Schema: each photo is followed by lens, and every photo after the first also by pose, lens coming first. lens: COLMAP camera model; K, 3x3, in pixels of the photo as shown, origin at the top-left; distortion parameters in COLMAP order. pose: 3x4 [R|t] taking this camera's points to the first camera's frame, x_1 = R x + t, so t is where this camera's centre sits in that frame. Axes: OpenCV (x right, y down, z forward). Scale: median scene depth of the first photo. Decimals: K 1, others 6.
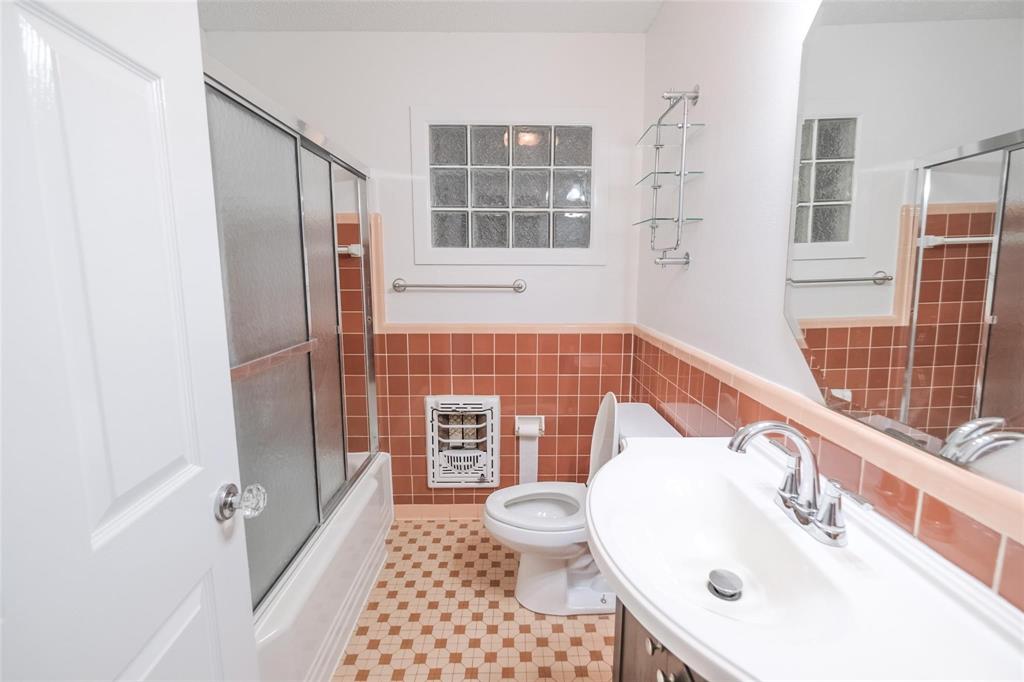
lens RADIAL K [[445.1, 0, 515.9], [0, 445.1, 334.6], [0, 0, 1]] dist [0.002738, -0.000328]
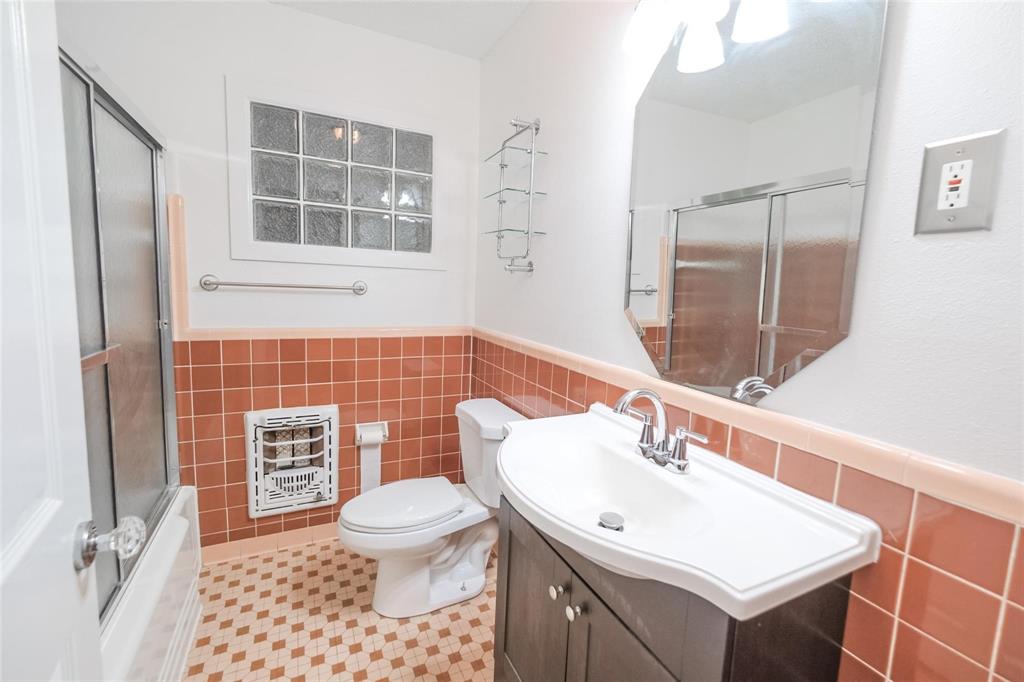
lens RADIAL K [[444.6, 0, 518.6], [0, 444.6, 336.7], [0, 0, 1]] dist [0.001976, -0.000092]
pose [[0.899737, -0.018069, 0.436059, -0.104261], [0.024921, 0.999639, -0.009998, 0.014171], [-0.435721, 0.019863, 0.899863, -0.009501]]
